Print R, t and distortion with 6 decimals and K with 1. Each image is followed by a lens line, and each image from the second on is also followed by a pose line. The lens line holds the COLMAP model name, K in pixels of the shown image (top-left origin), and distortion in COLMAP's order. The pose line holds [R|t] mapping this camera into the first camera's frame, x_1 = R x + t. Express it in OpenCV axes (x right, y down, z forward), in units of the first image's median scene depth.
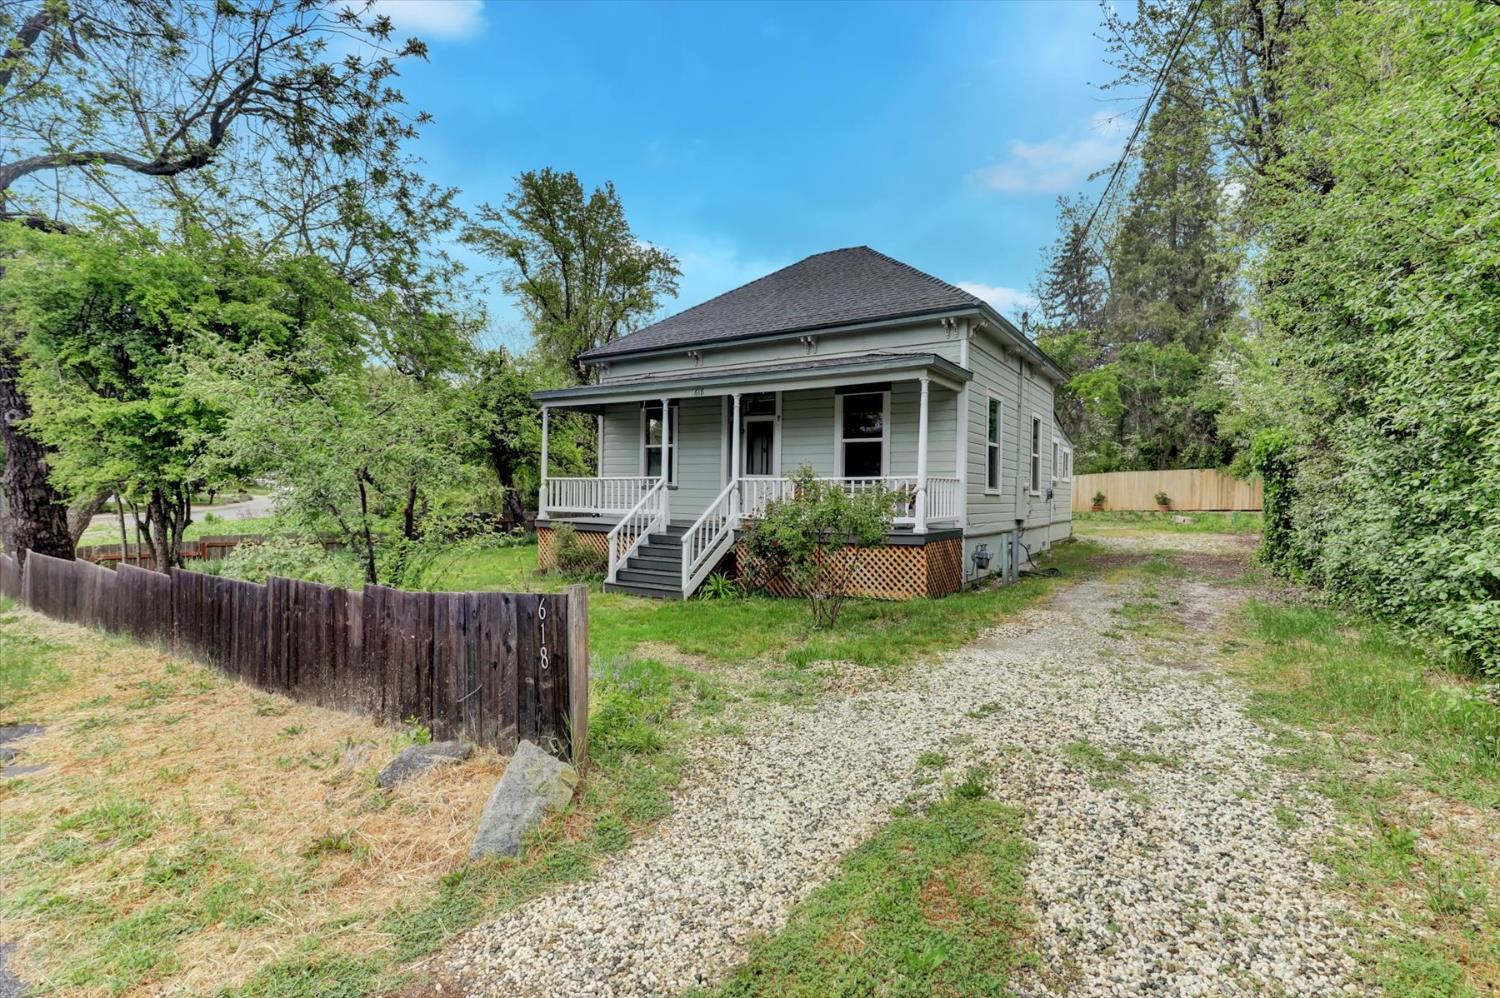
lens RADIAL K [[695.7, 0, 757.6], [0, 695.7, 494.9], [0, 0, 1]] dist [-0.015174, 0.000122]
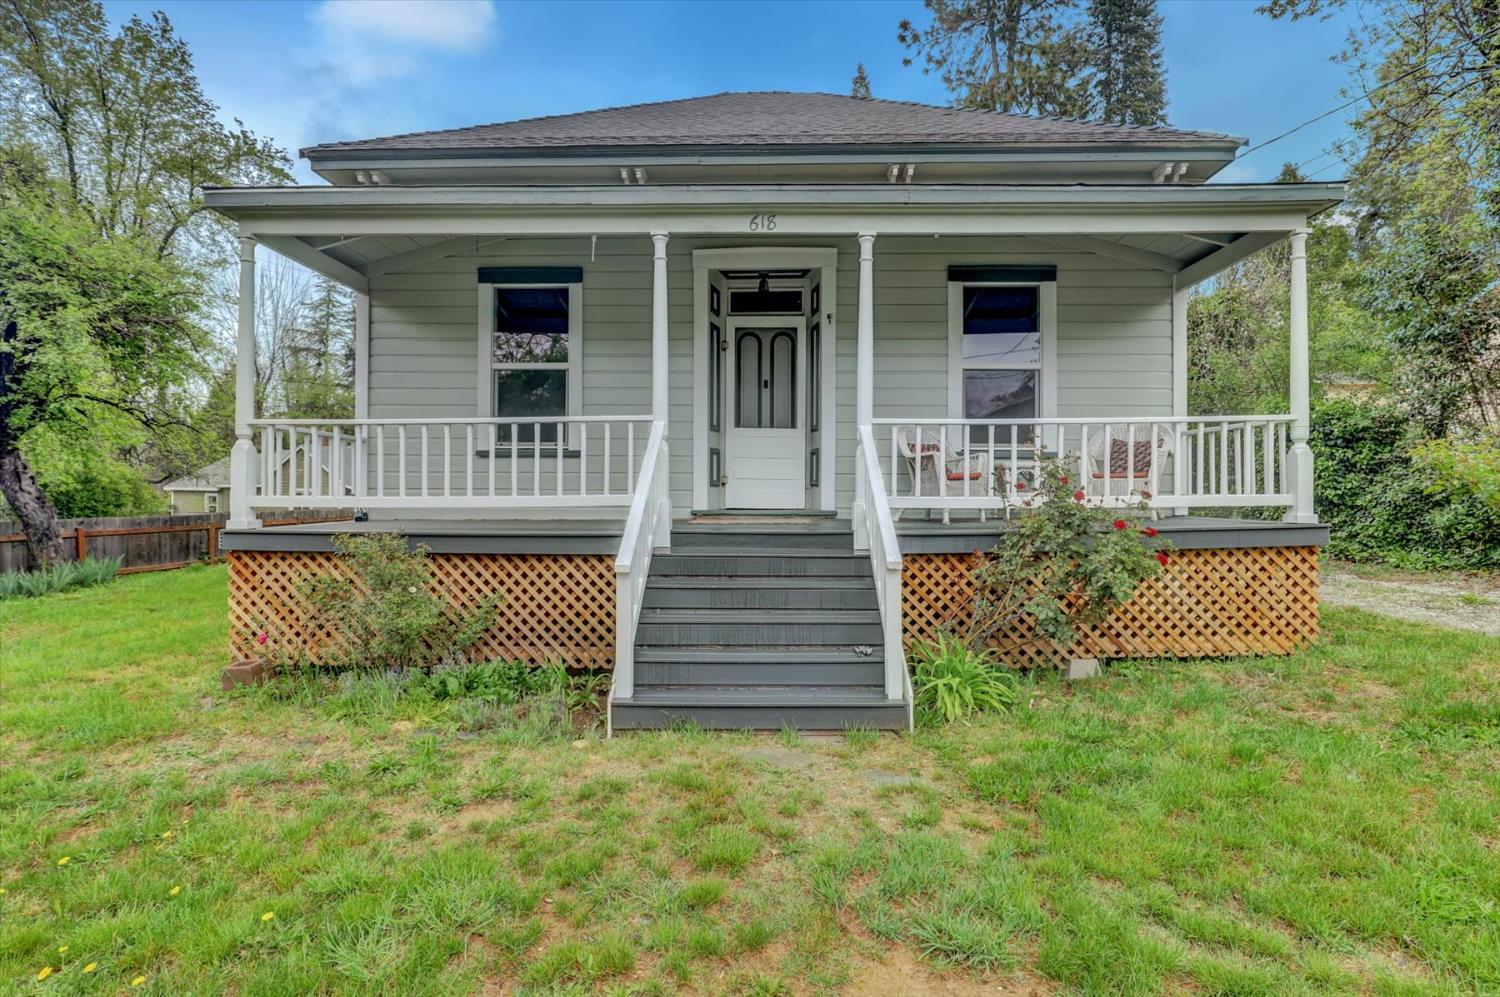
lens RADIAL K [[695.7, 0, 757.6], [0, 695.7, 494.4], [0, 0, 1]] dist [-0.015174, 0.000122]
pose [[0.841141, -0.002948, 0.540809, -0.211593], [0.014132, 0.999763, -0.016530, 0.019985], [-0.540632, 0.021547, 0.840983, 0.422788]]
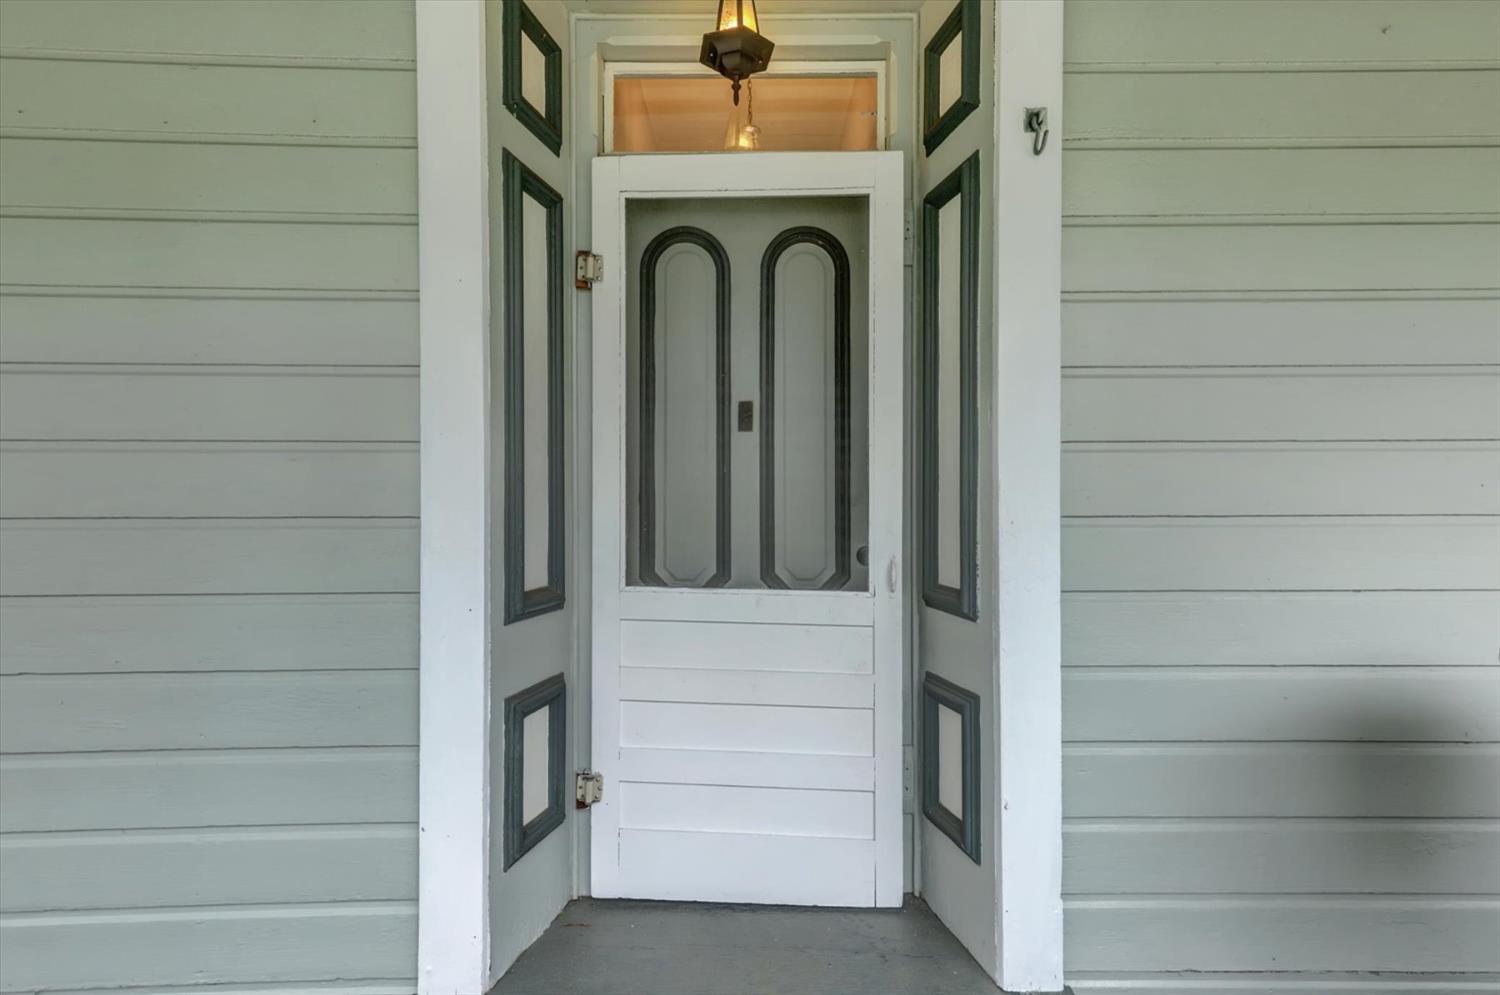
lens RADIAL K [[695.7, 0, 757.6], [0, 695.7, 493.4], [0, 0, 1]] dist [-0.015174, 0.000122]
pose [[0.825357, -0.004298, 0.564596, -0.051186], [0.015750, 0.999757, -0.015413, -0.036291], [-0.564392, 0.021613, 0.825224, 0.664294]]
